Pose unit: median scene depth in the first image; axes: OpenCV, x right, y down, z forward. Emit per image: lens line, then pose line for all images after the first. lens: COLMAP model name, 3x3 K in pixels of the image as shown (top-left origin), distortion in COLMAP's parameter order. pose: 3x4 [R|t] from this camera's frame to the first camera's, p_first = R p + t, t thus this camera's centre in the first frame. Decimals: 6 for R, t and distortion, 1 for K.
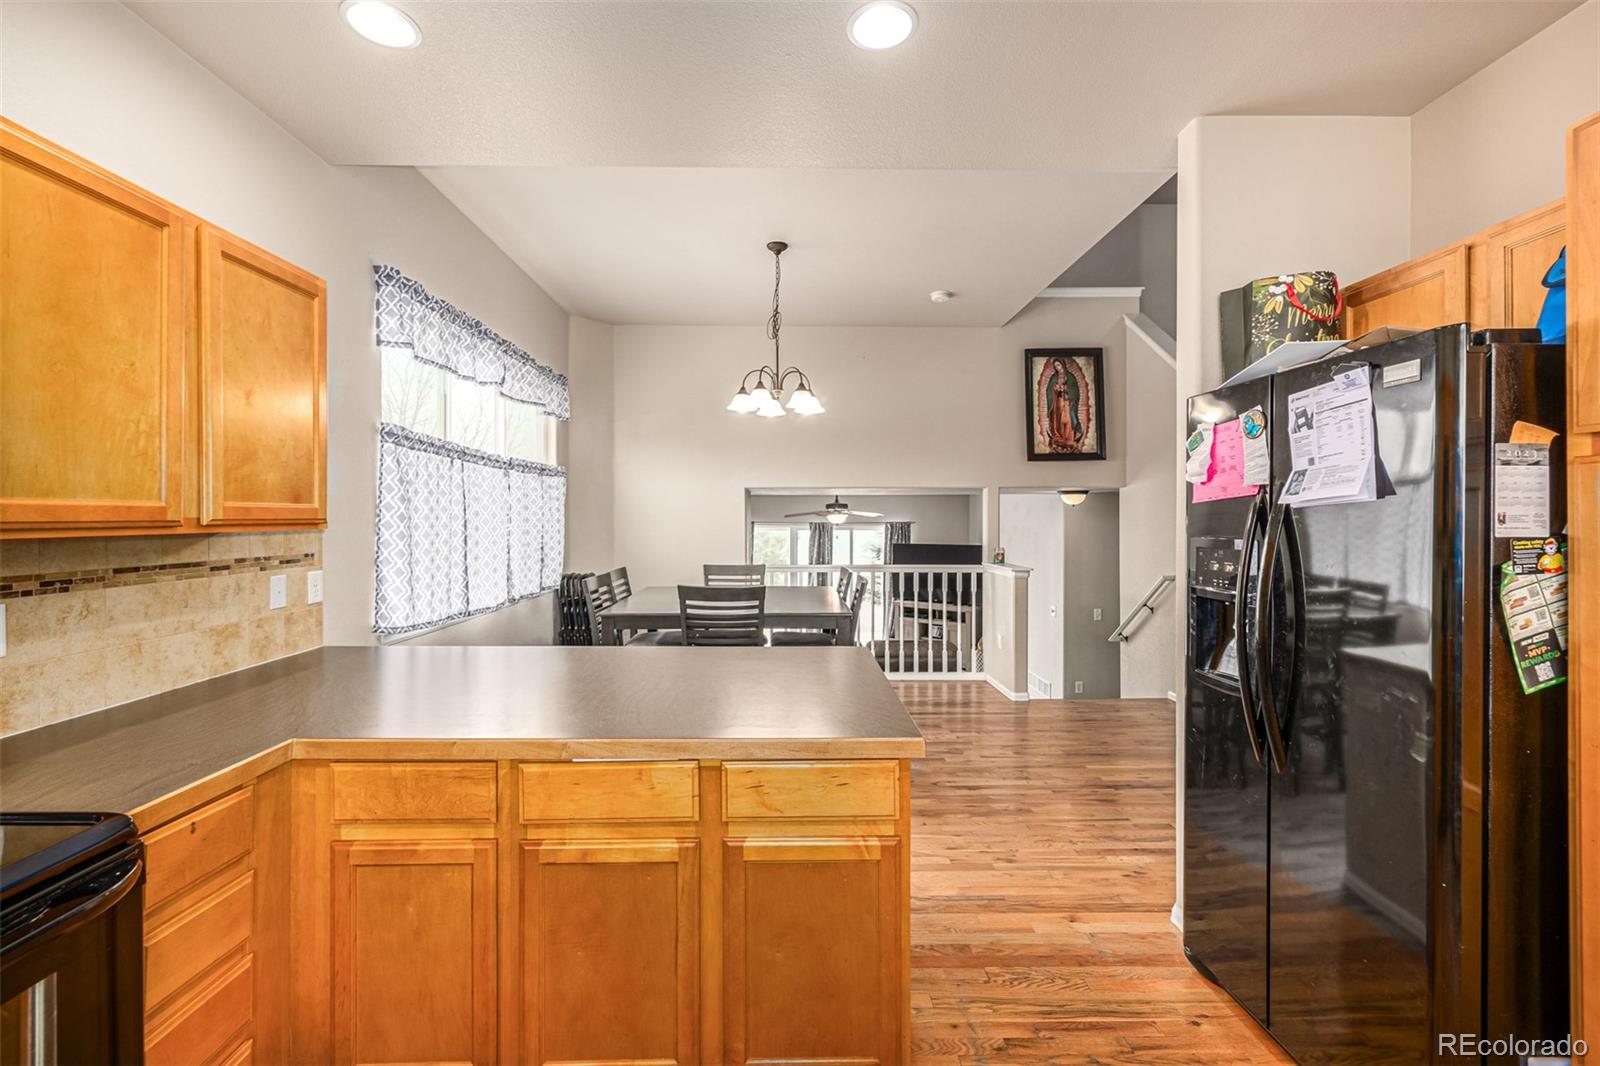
lens RADIAL K [[677.9, 0, 799.5], [0, 677.9, 521.5], [0, 0, 1]] dist [-0.001523, 0.000056]
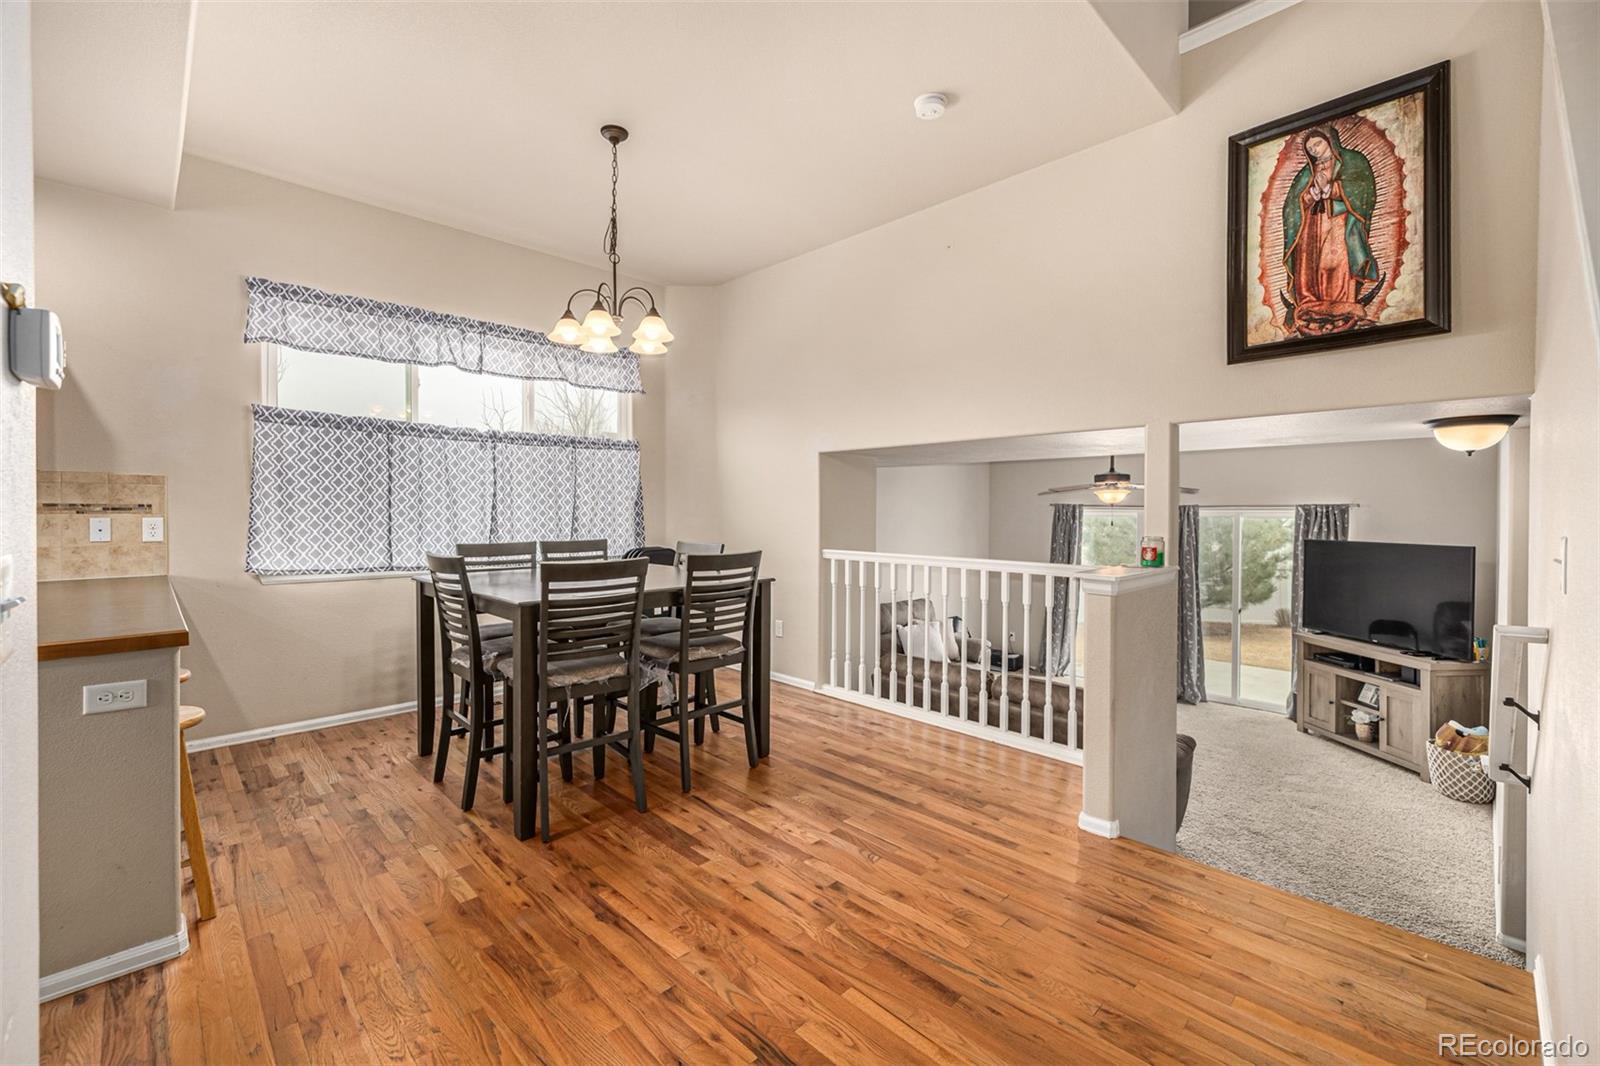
lens RADIAL K [[680.5, 0, 783.4], [0, 680.5, 519.5], [0, 0, 1]] dist [0.000181, 0.000169]
pose [[0.681154, 0.014436, -0.731998, 1.200550], [-0.009534, 0.999896, 0.010849, 0.053643], [0.732078, -0.000411, 0.681220, 1.065310]]
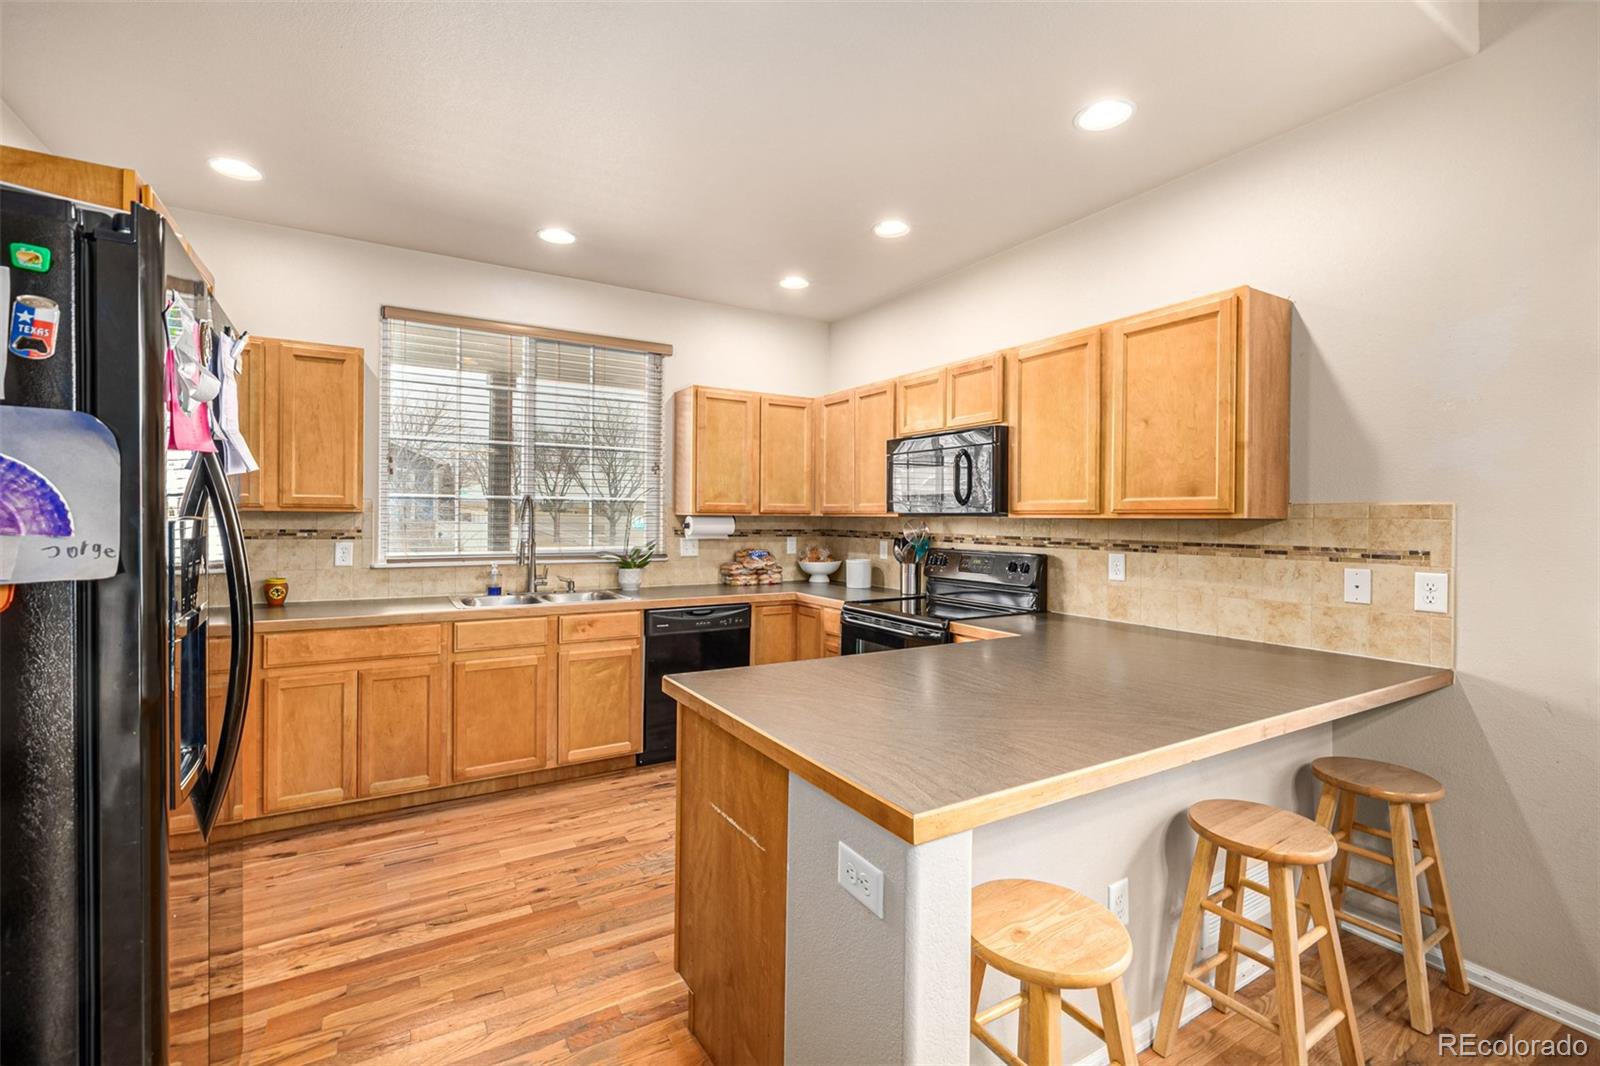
lens RADIAL K [[693.5, 0, 800.1], [0, 693.5, 516.4], [0, 0, 1]] dist [0.000827, 0.000245]
pose [[-0.864376, -0.009204, -0.502762, 0.409625], [-0.013066, 0.999906, 0.004159, 0.011056], [0.502677, 0.010164, -0.864415, 1.441024]]
